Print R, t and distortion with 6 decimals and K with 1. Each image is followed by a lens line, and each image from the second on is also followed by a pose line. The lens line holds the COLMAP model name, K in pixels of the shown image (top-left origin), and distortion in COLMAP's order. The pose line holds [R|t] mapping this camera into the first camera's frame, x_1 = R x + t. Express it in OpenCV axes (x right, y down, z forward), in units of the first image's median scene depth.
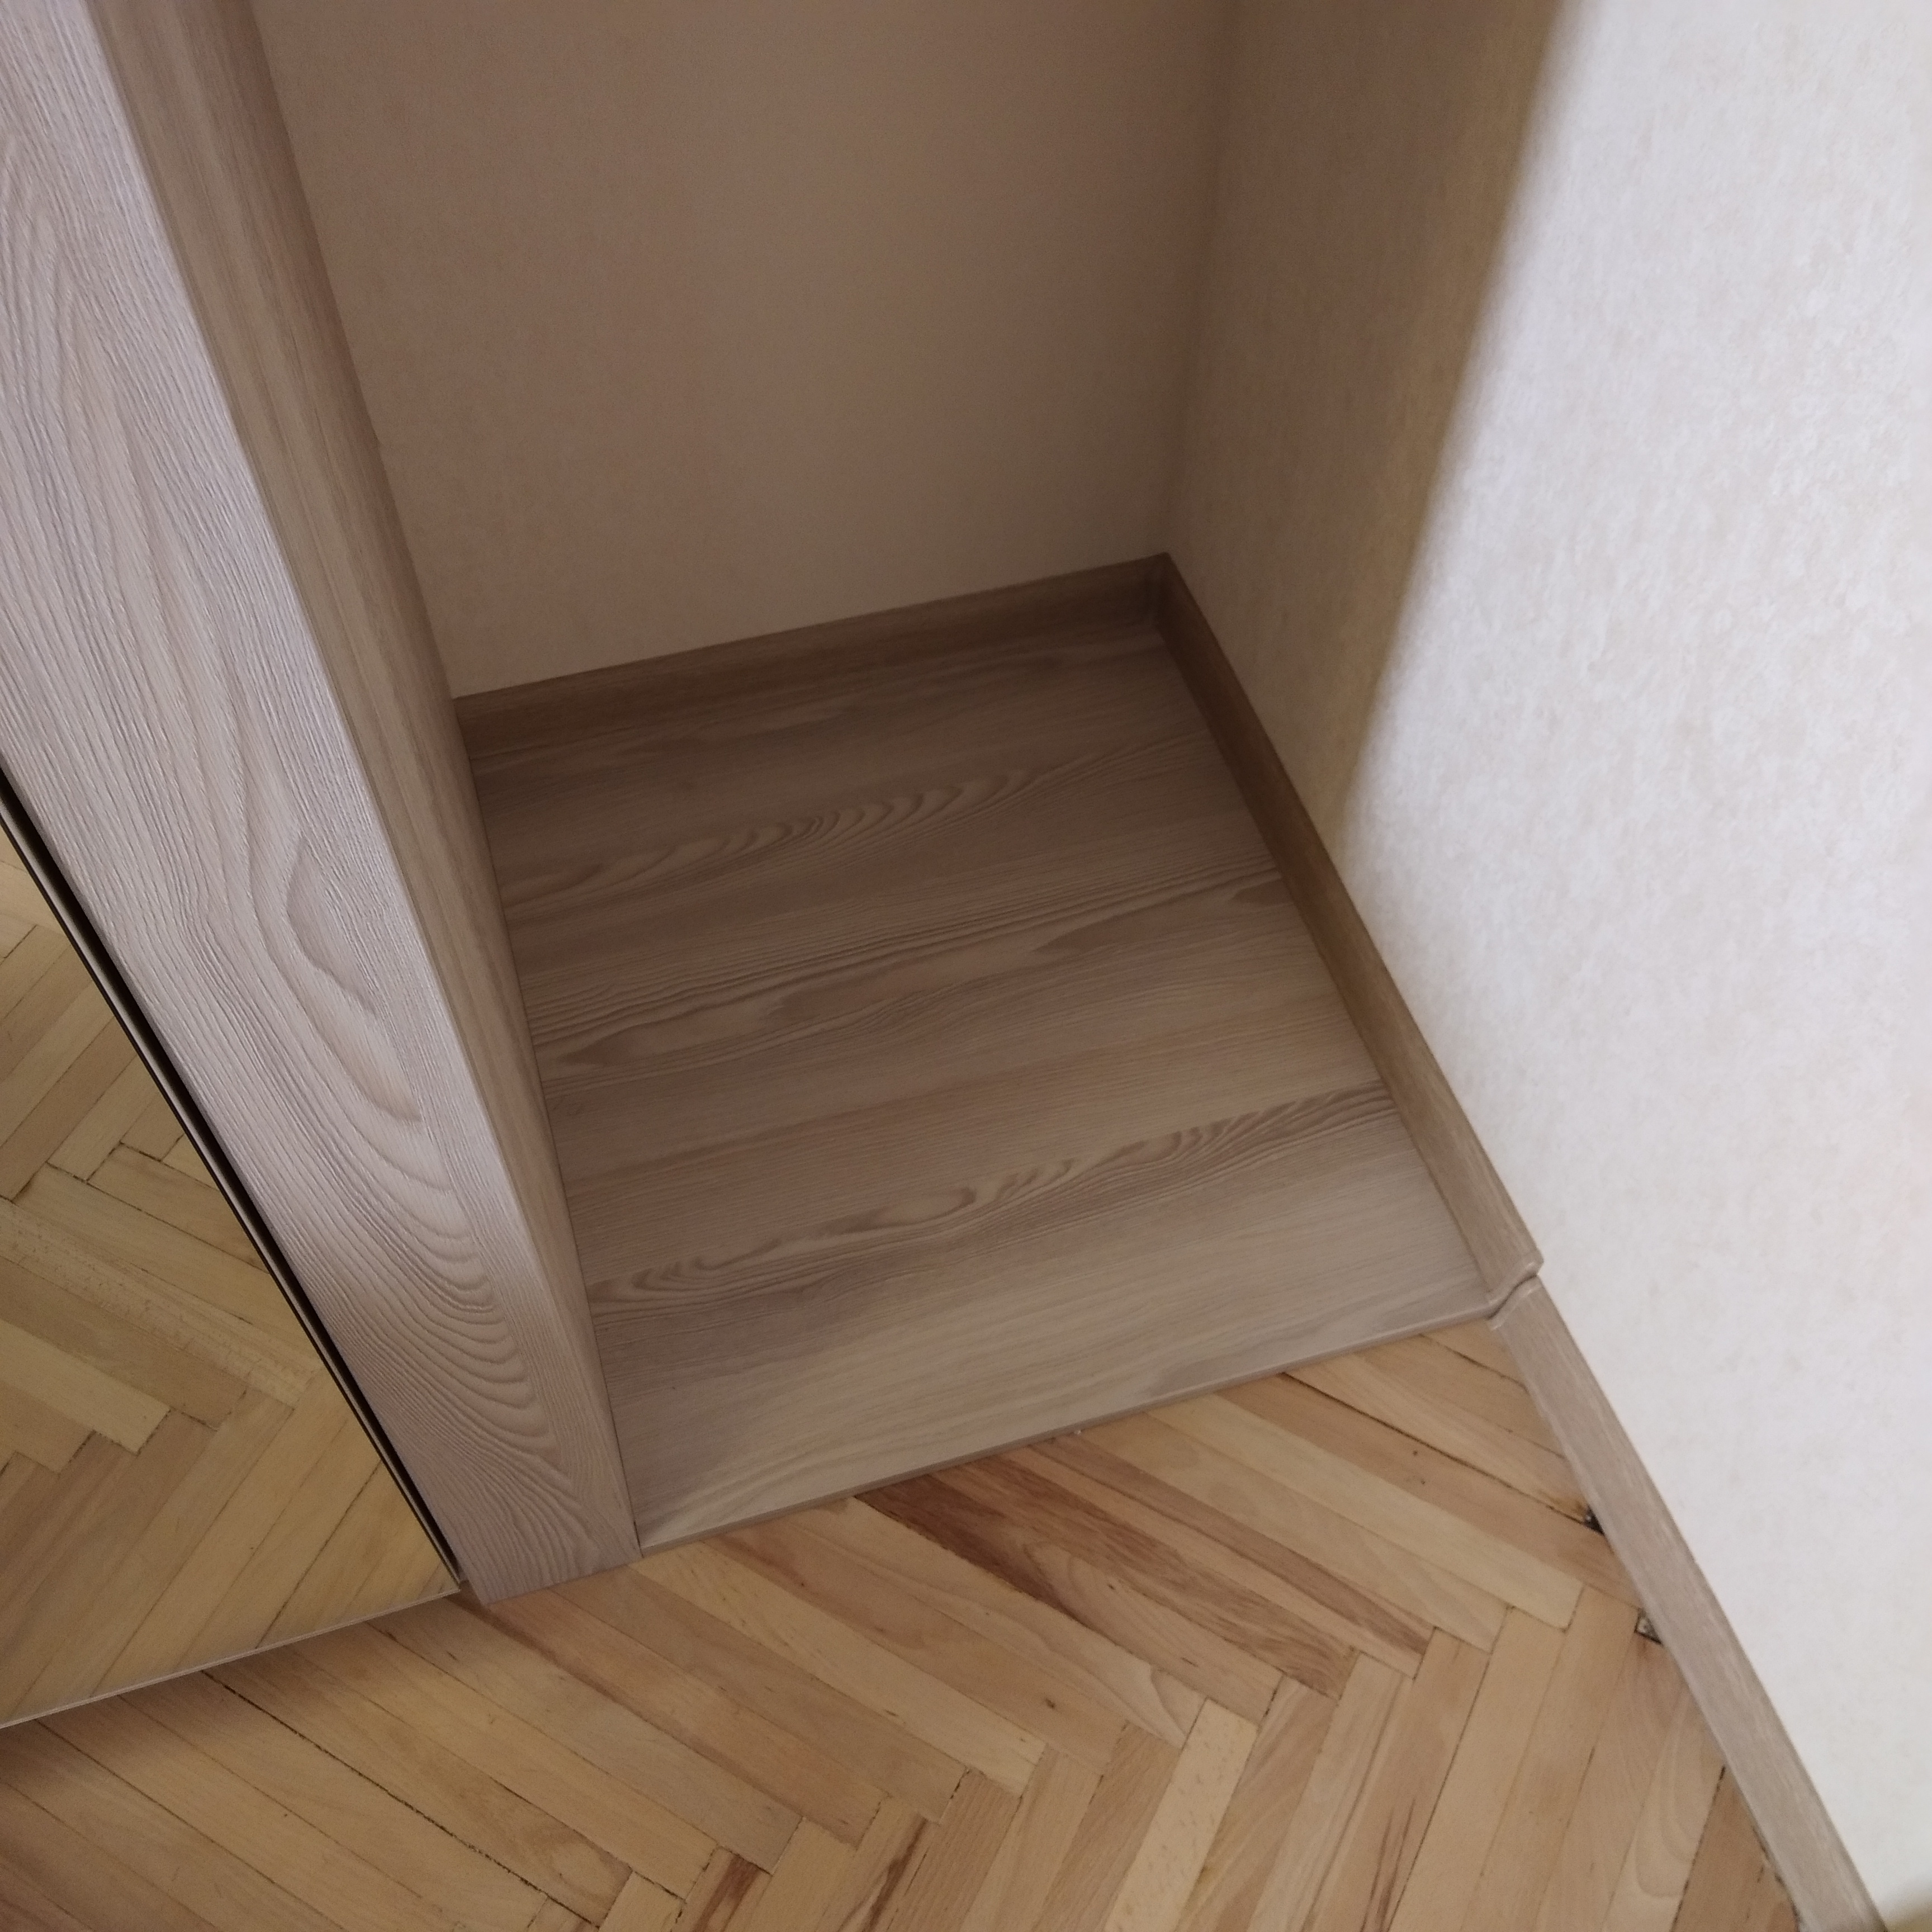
lens RADIAL K [[2006.9, 0, 914.2], [0, 2006.9, 964.3], [0, 0, 1]] dist [0.087748, -0.227016]
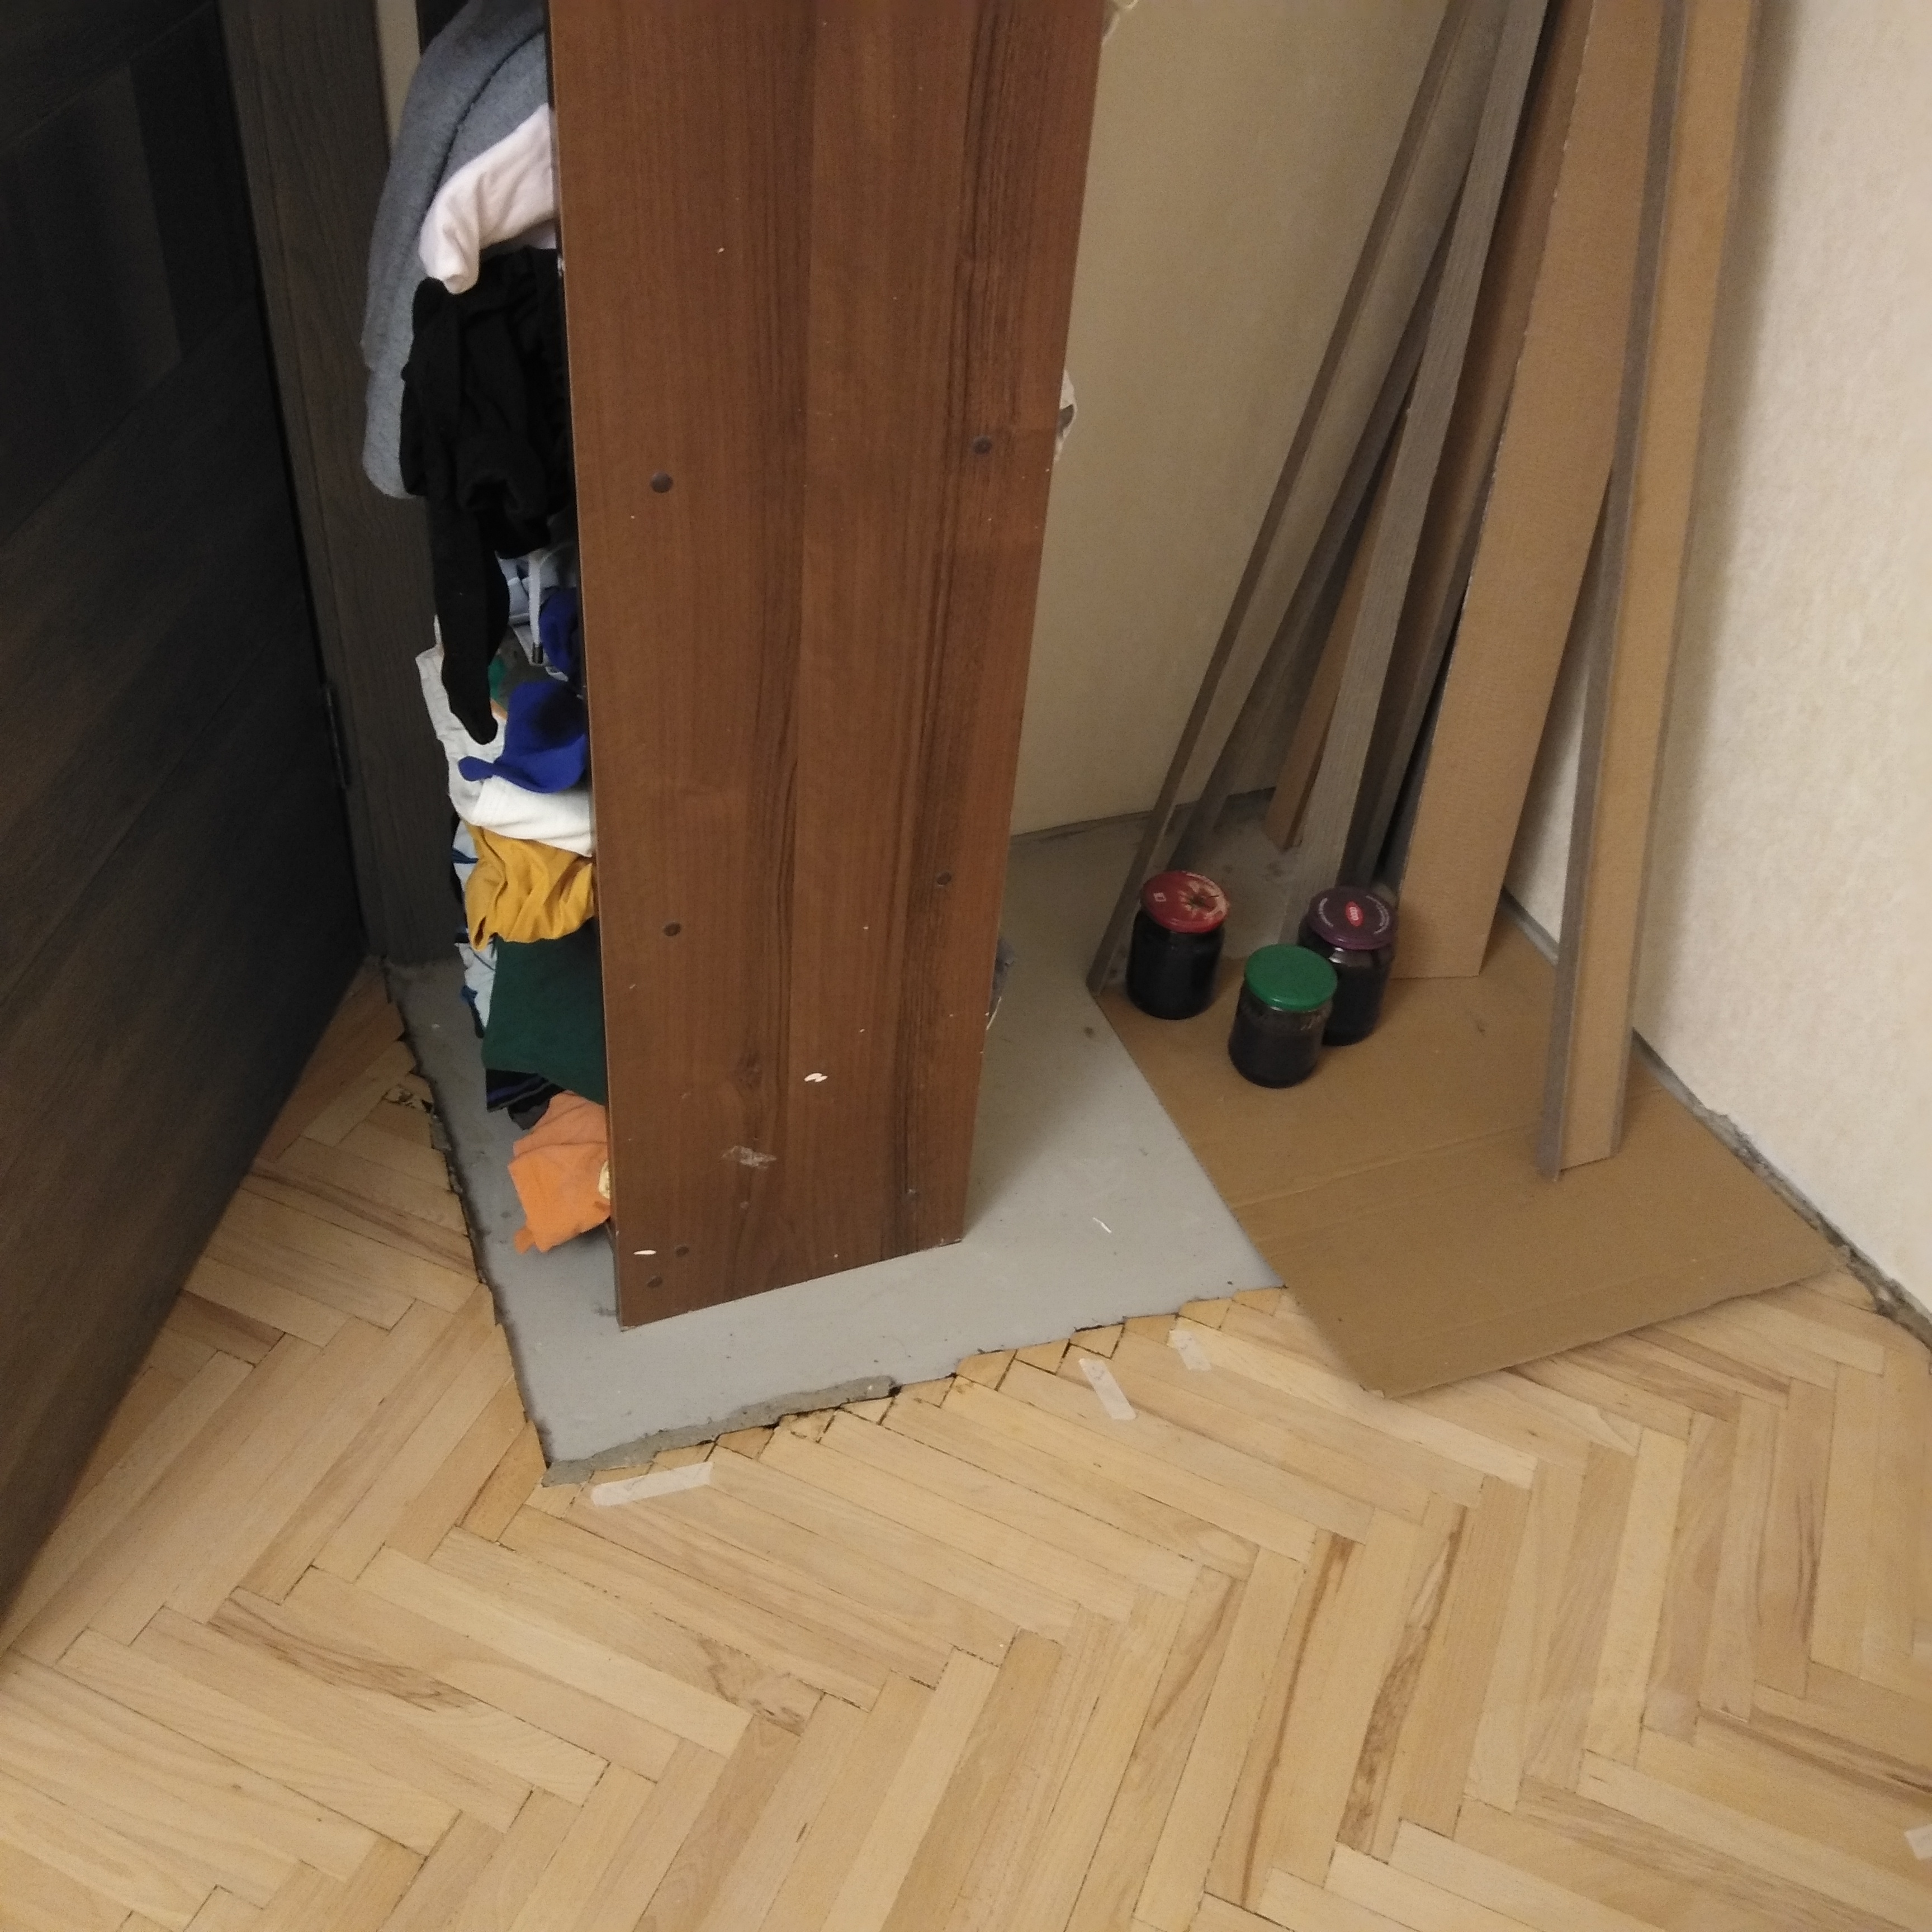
lens RADIAL K [[2006.9, 0, 914.2], [0, 2006.9, 964.3], [0, 0, 1]] dist [0.087748, -0.227016]
pose [[0.994171, -0.010214, 0.107326, -0.483360], [0.035371, 0.971302, -0.235203, 0.369801], [-0.101844, 0.237628, 0.966002, -0.321621]]
